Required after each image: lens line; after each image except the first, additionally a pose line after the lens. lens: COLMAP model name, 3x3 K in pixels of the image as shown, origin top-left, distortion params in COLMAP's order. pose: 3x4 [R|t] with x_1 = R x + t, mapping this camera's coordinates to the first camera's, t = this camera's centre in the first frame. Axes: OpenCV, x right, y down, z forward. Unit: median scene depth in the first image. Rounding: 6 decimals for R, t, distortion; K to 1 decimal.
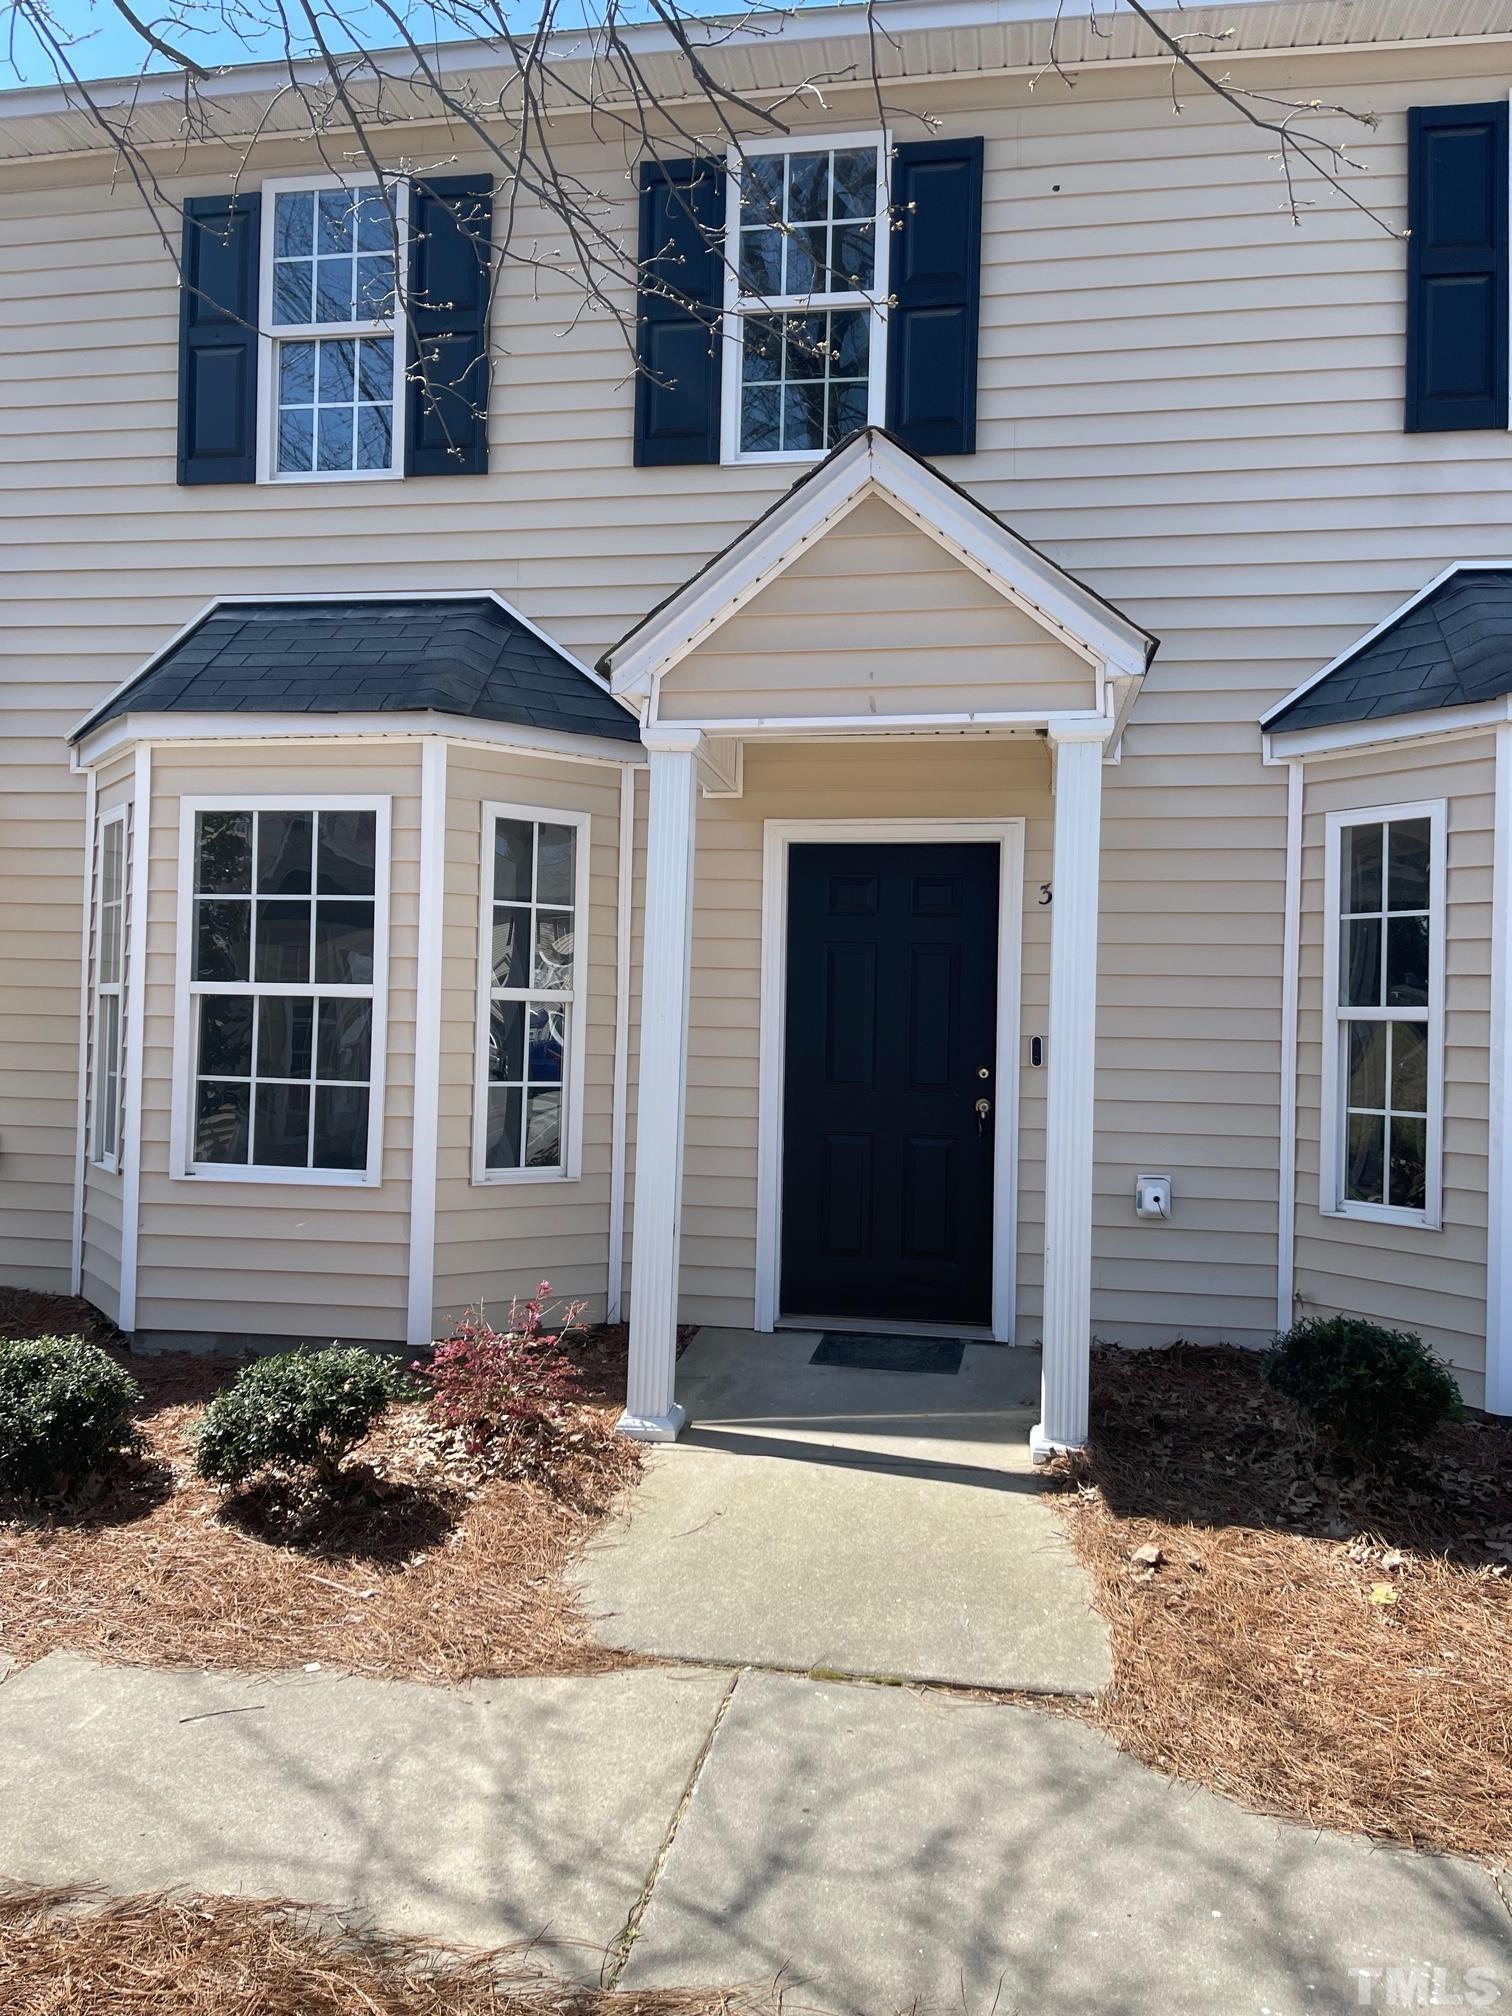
lens RADIAL K [[1506.1, 0, 747.0], [0, 1506.1, 996.4], [0, 0, 1]] dist [0.055514, -0.067145]
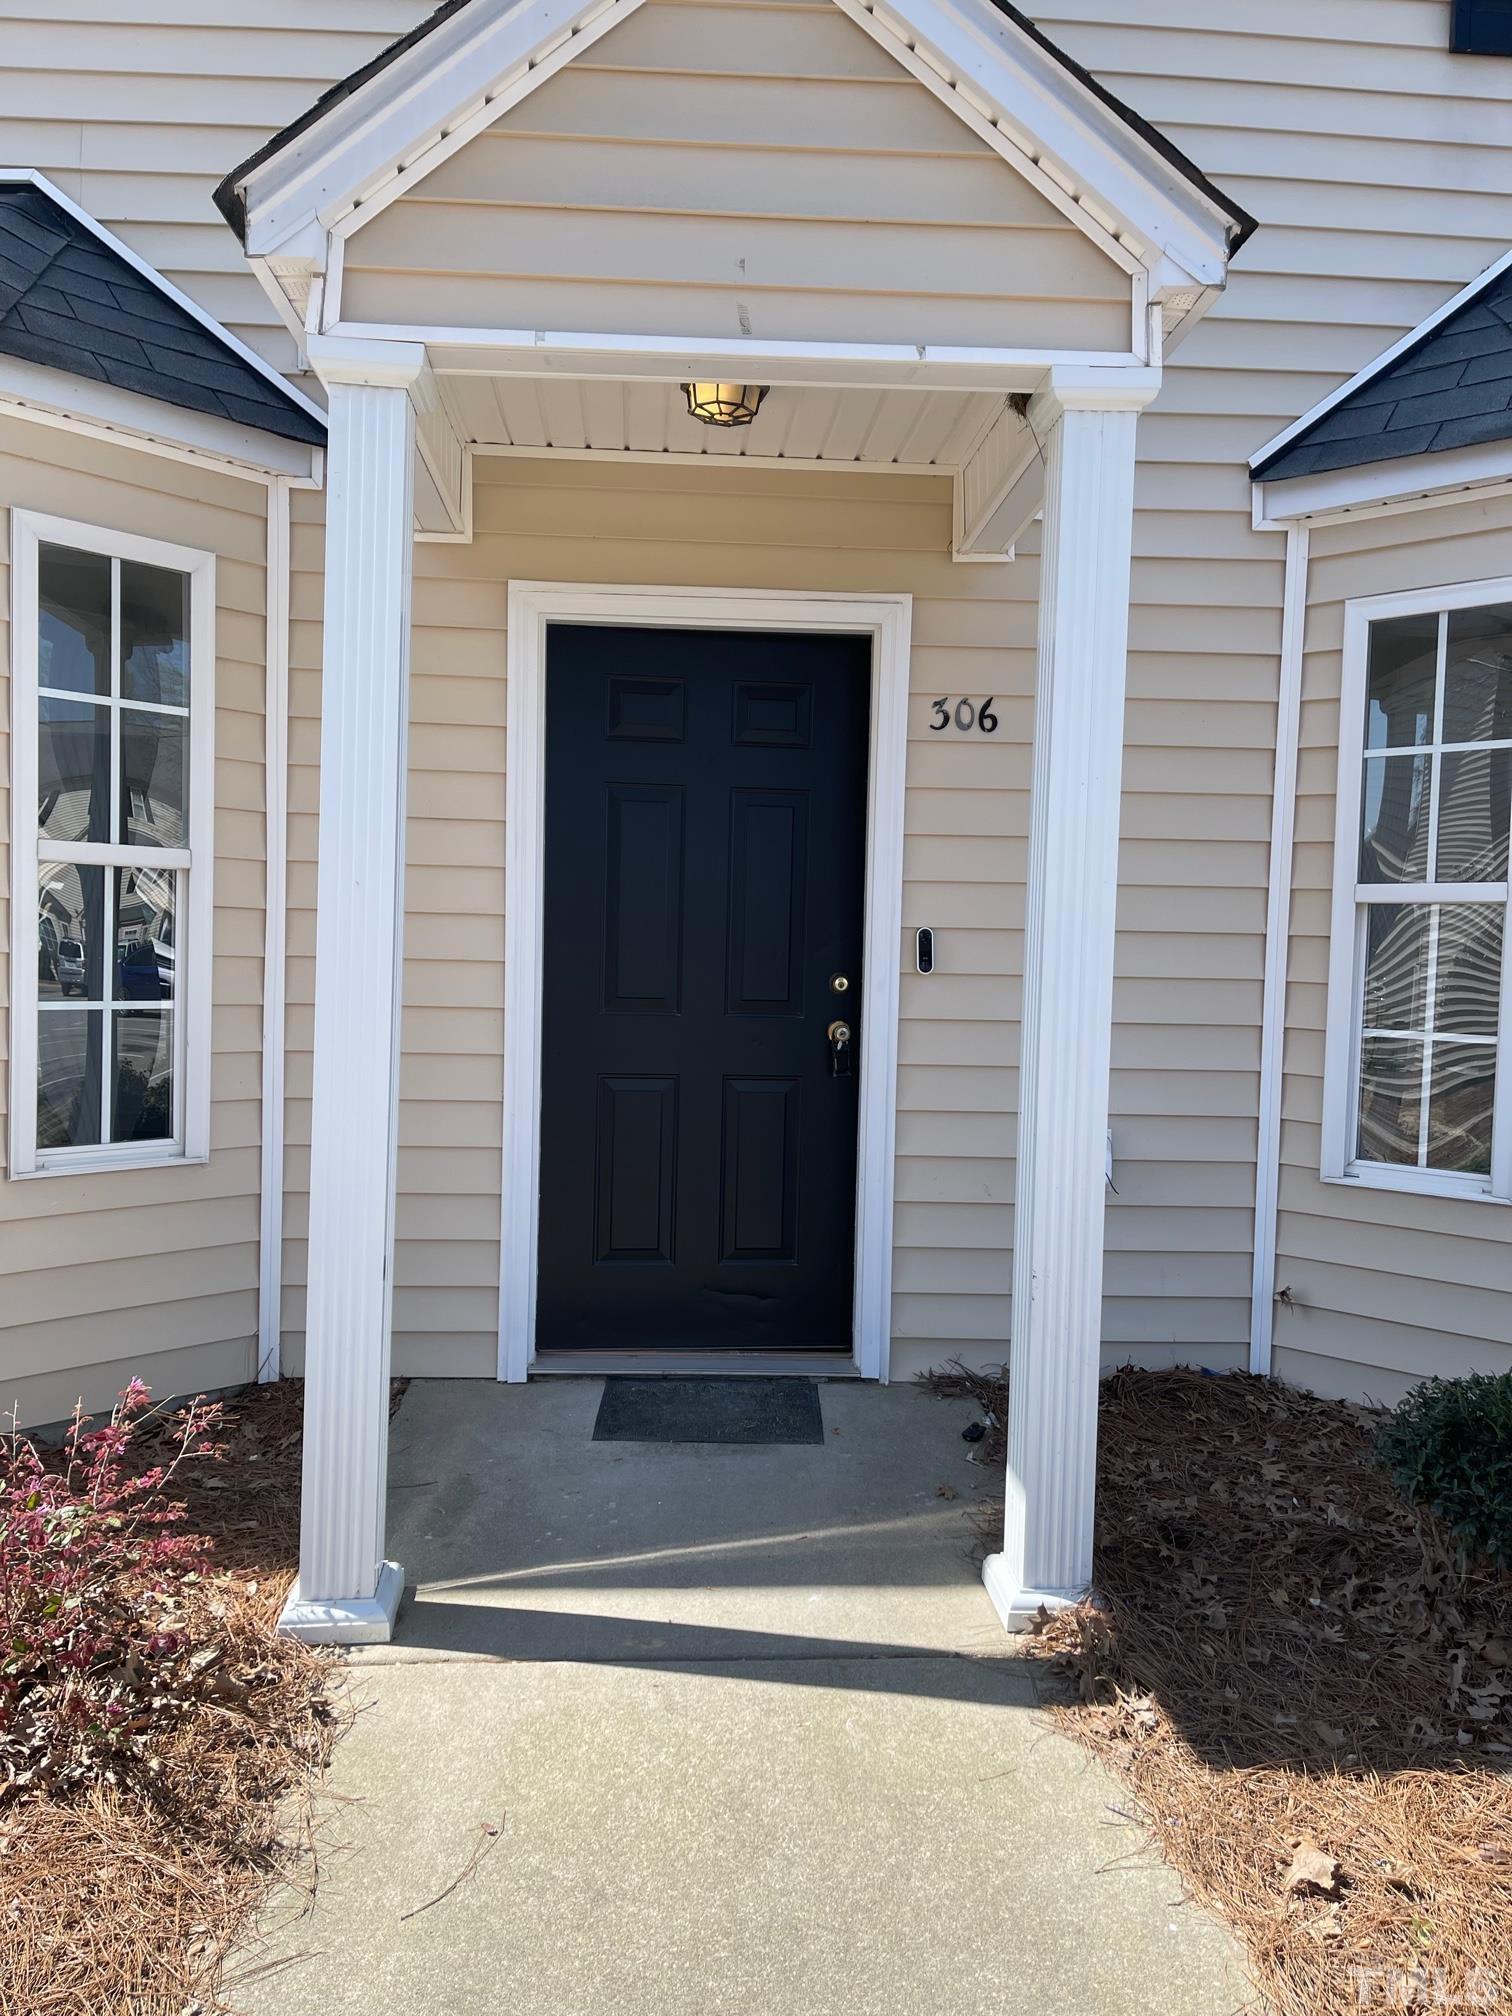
lens RADIAL K [[1506.1, 0, 746.8], [0, 1506.1, 1007.5], [0, 0, 1]] dist [0.055514, -0.067145]
pose [[0.974634, -0.008953, 0.223628, -0.037074], [-0.006022, 0.997789, 0.066192, 0.018771], [-0.223726, -0.065859, 0.972424, 0.382122]]
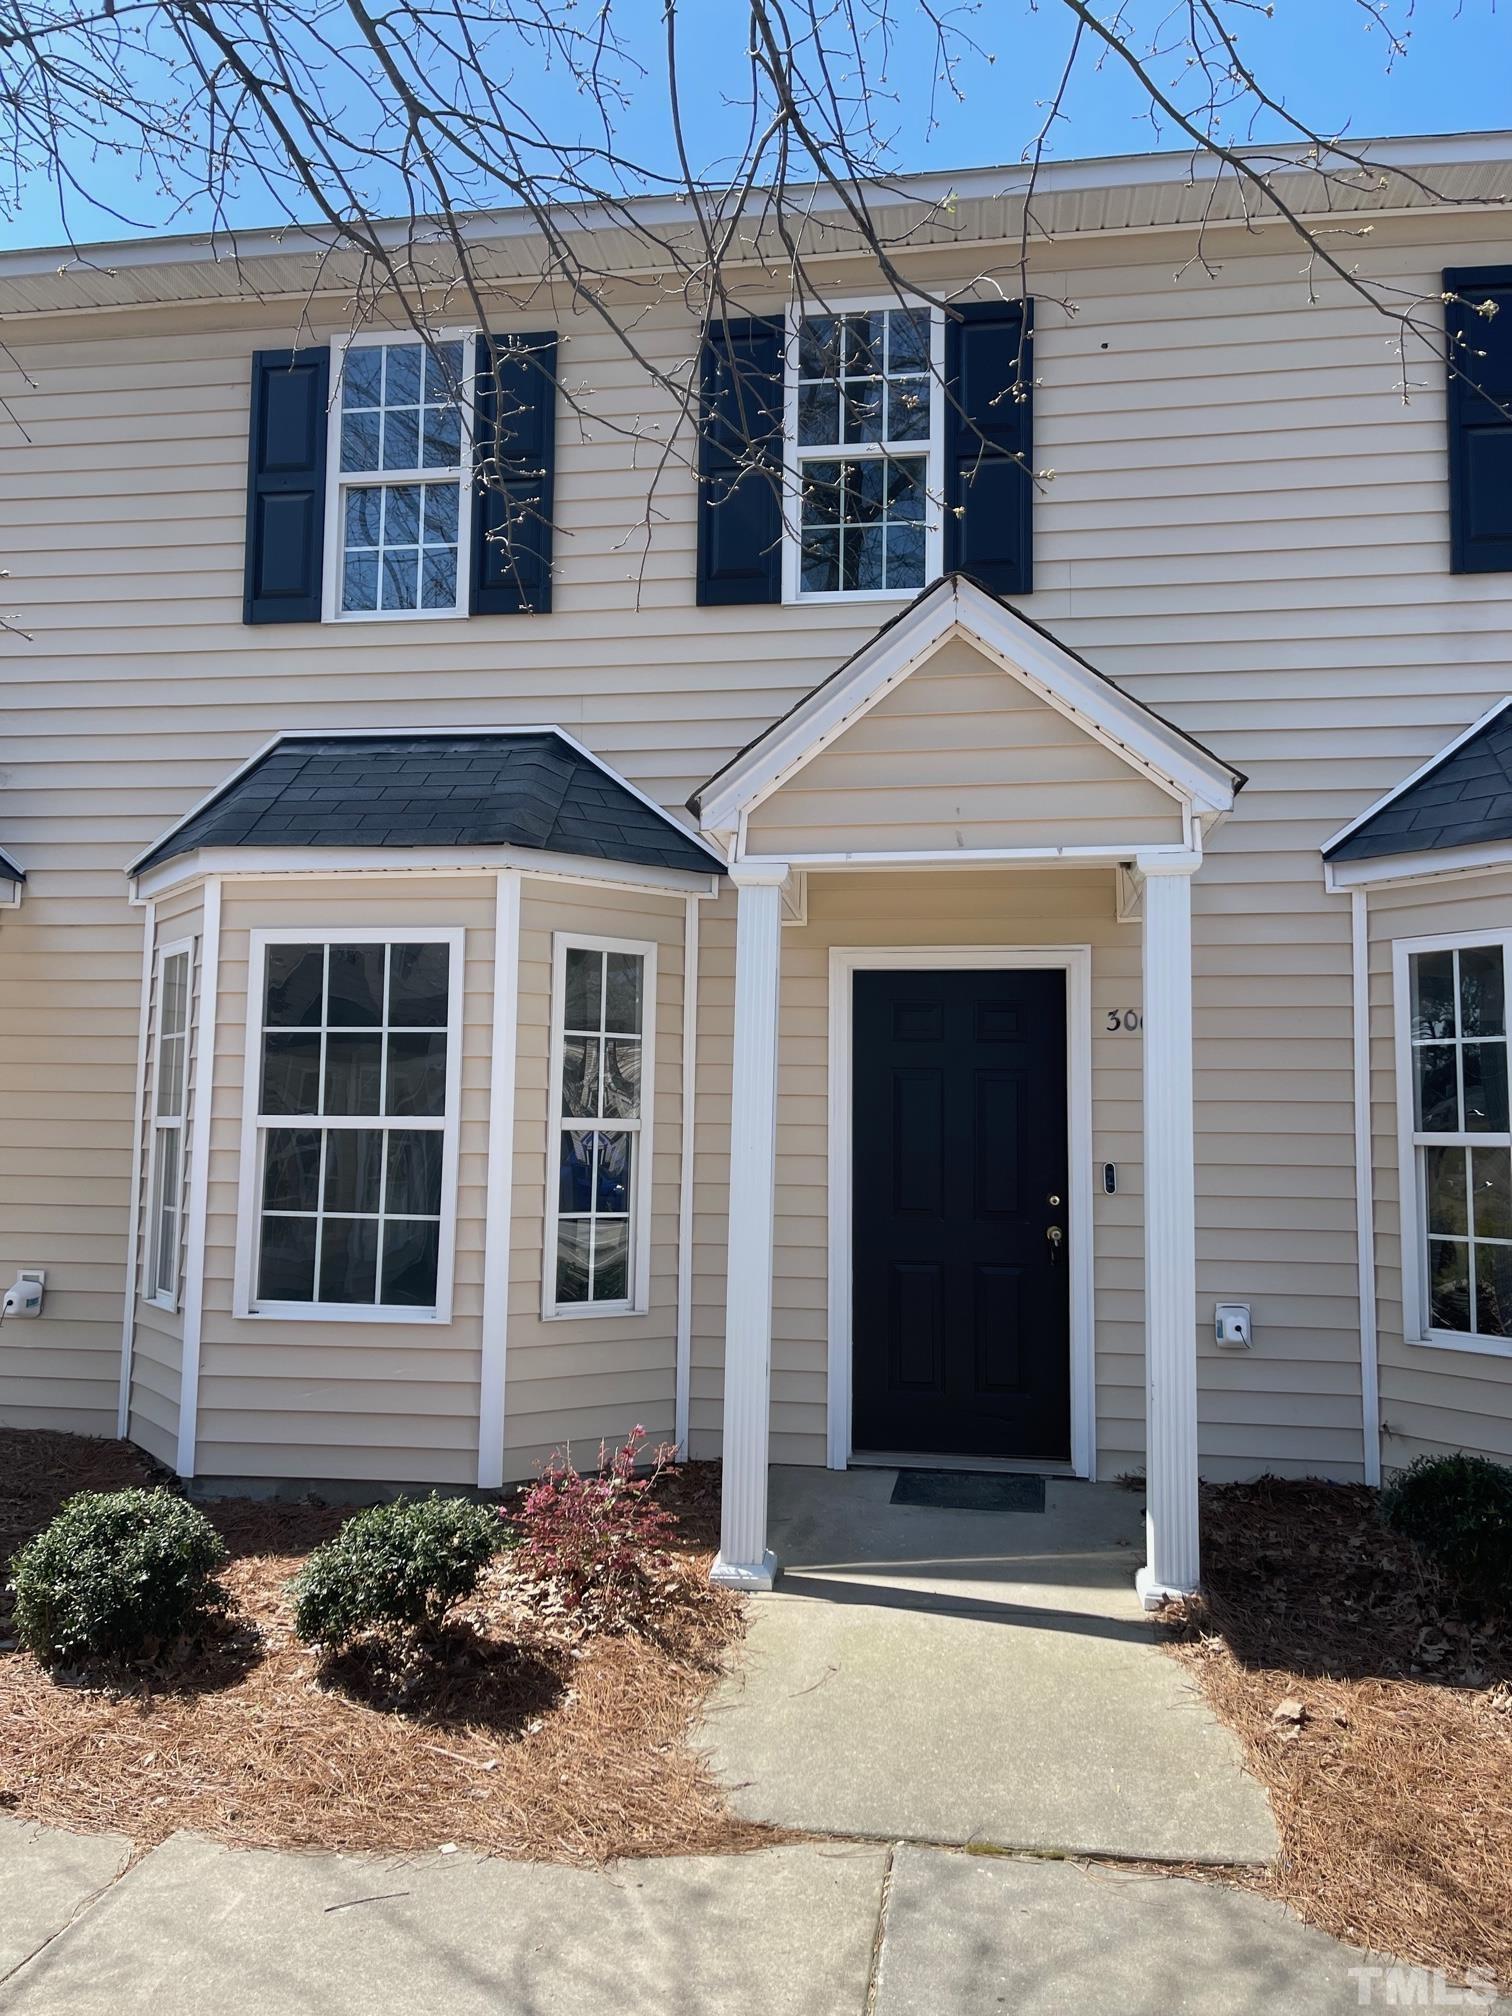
lens RADIAL K [[1506.1, 0, 737.9], [0, 1506.1, 988.9], [0, 0, 1]] dist [0.055514, -0.067145]
pose [[0.999820, -0.006602, 0.017781, -0.073431], [0.007950, 0.997014, -0.076808, -0.014116], [-0.017221, 0.076935, 0.996887, 0.000252]]
